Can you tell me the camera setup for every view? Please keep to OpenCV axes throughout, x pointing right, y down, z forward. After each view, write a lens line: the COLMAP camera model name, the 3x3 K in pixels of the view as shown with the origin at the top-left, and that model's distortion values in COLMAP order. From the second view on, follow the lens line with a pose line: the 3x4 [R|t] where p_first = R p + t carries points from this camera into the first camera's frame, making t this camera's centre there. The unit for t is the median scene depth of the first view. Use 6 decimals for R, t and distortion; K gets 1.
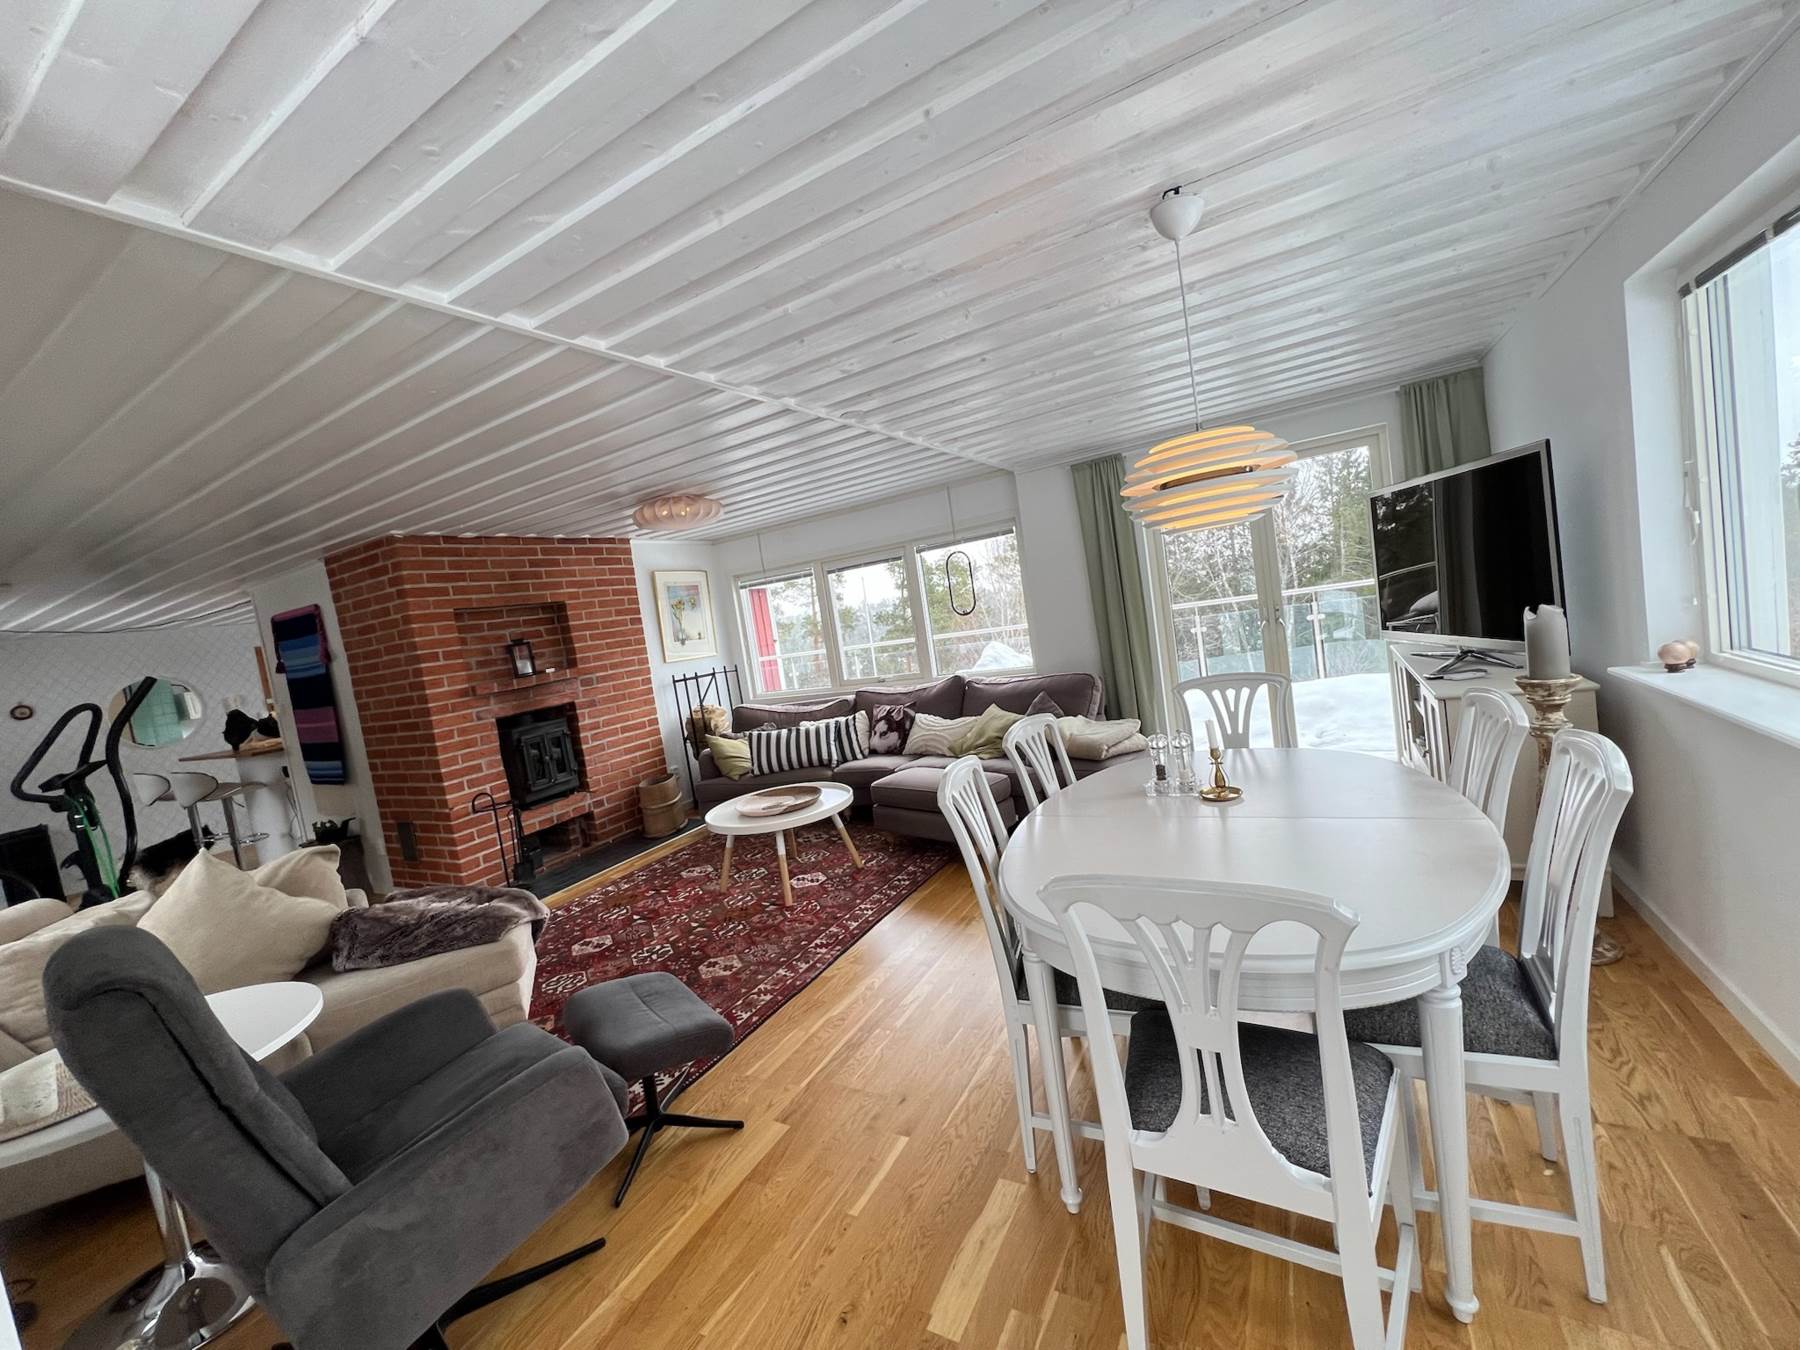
lens RADIAL K [[721.8, 0, 899.7], [0, 721.8, 668.2], [0, 0, 1]] dist [0.000548, 0.000415]
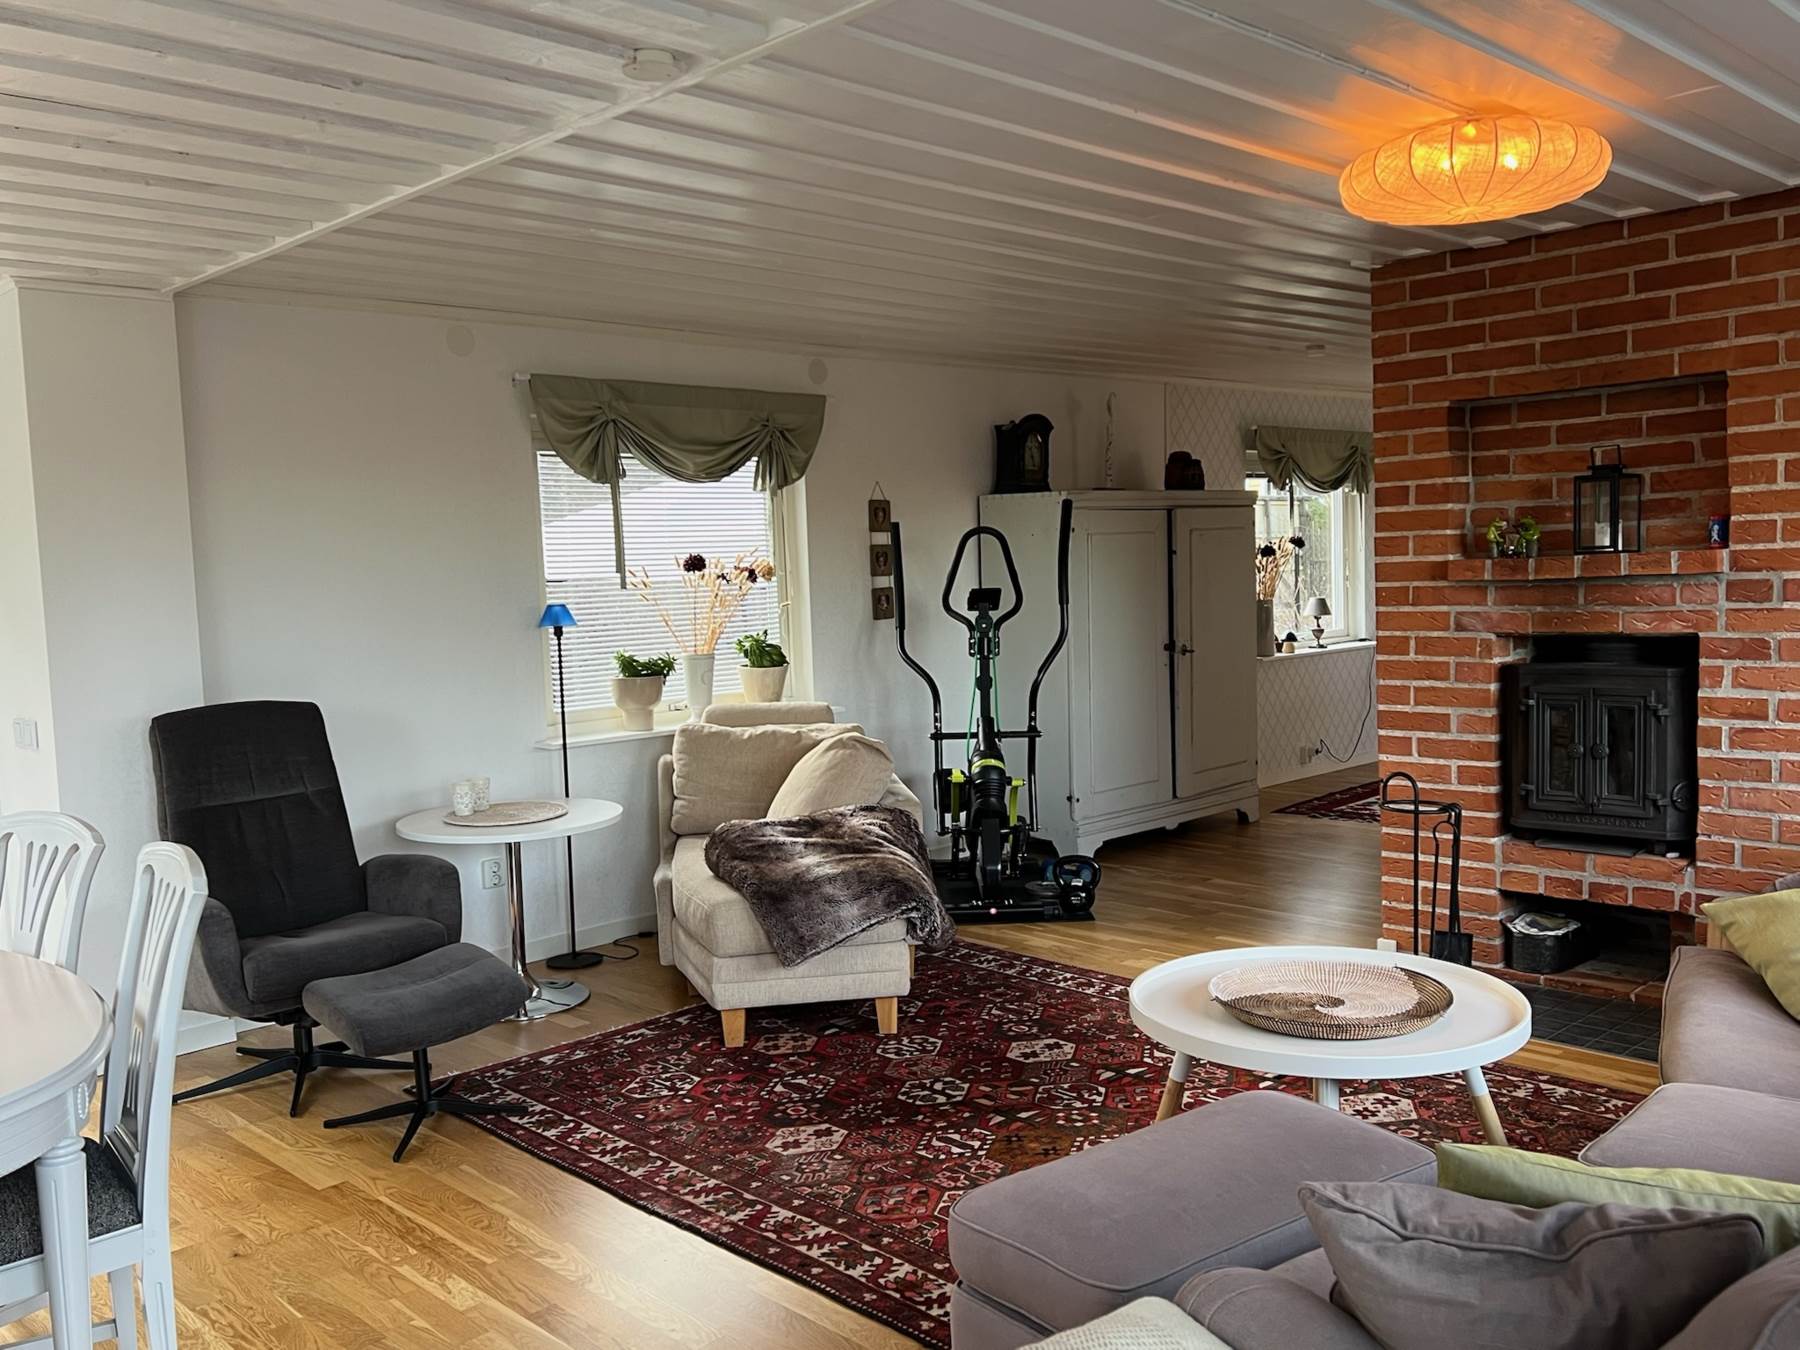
lens RADIAL K [[1534.9, 0, 900.8], [0, 1534.9, 678.4], [0, 0, 1]] dist [0.051287, -0.004220]
pose [[-0.273581, 0.236767, -0.932253, 0.581118], [0.004532, 0.969536, 0.244906, -0.176142], [0.961838, 0.062777, -0.266320, 1.026880]]
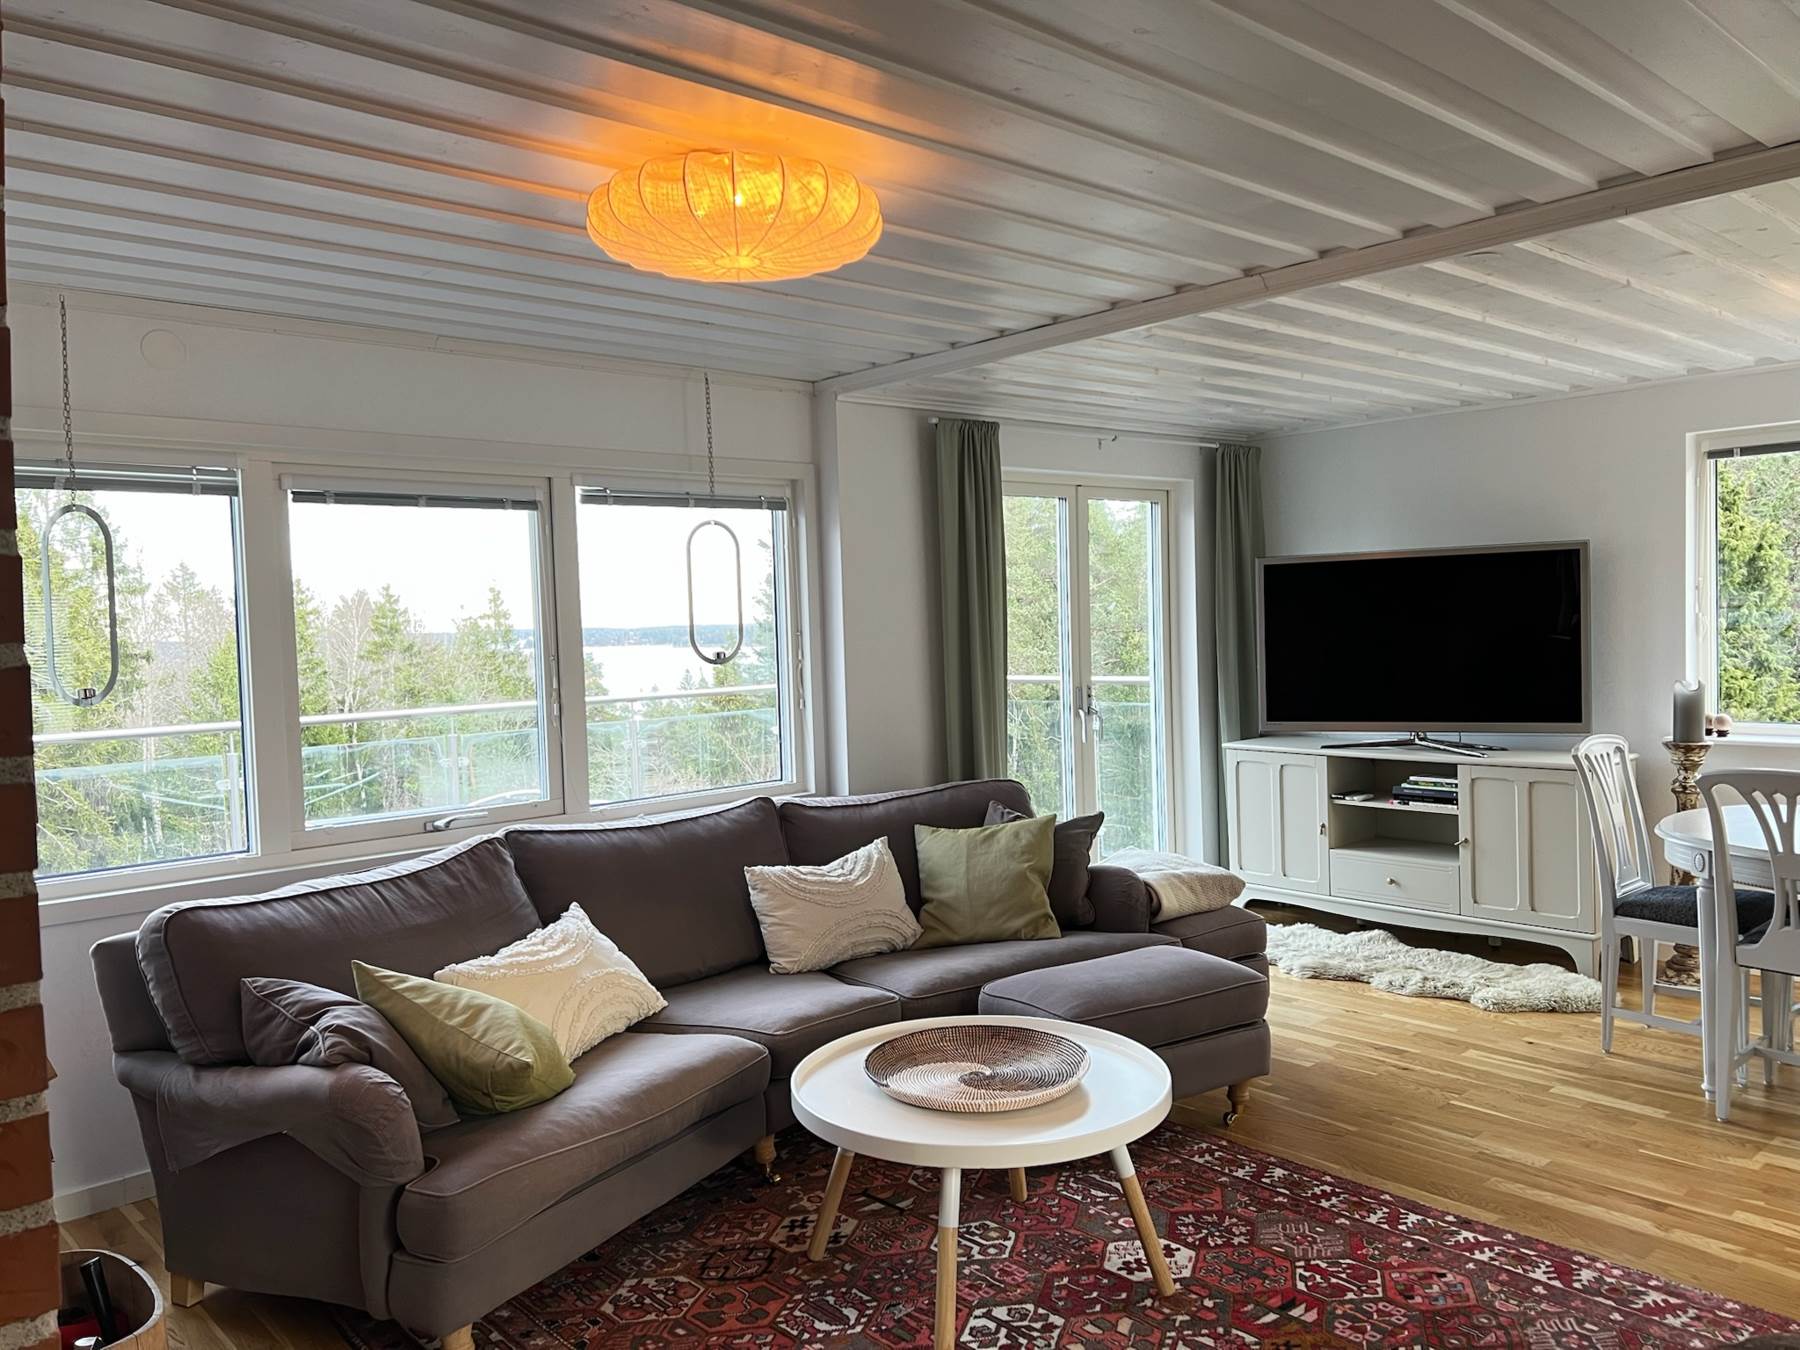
lens RADIAL K [[1345.3, 0, 895.0], [0, 1345.3, 682.5], [0, 0, 1]] dist [0.059089, -0.062360]
pose [[0.315062, 0.091835, 0.944617, -0.873877], [0.055128, 0.991856, -0.114814, 0.054382], [-0.947469, 0.088248, 0.307434, 0.841883]]
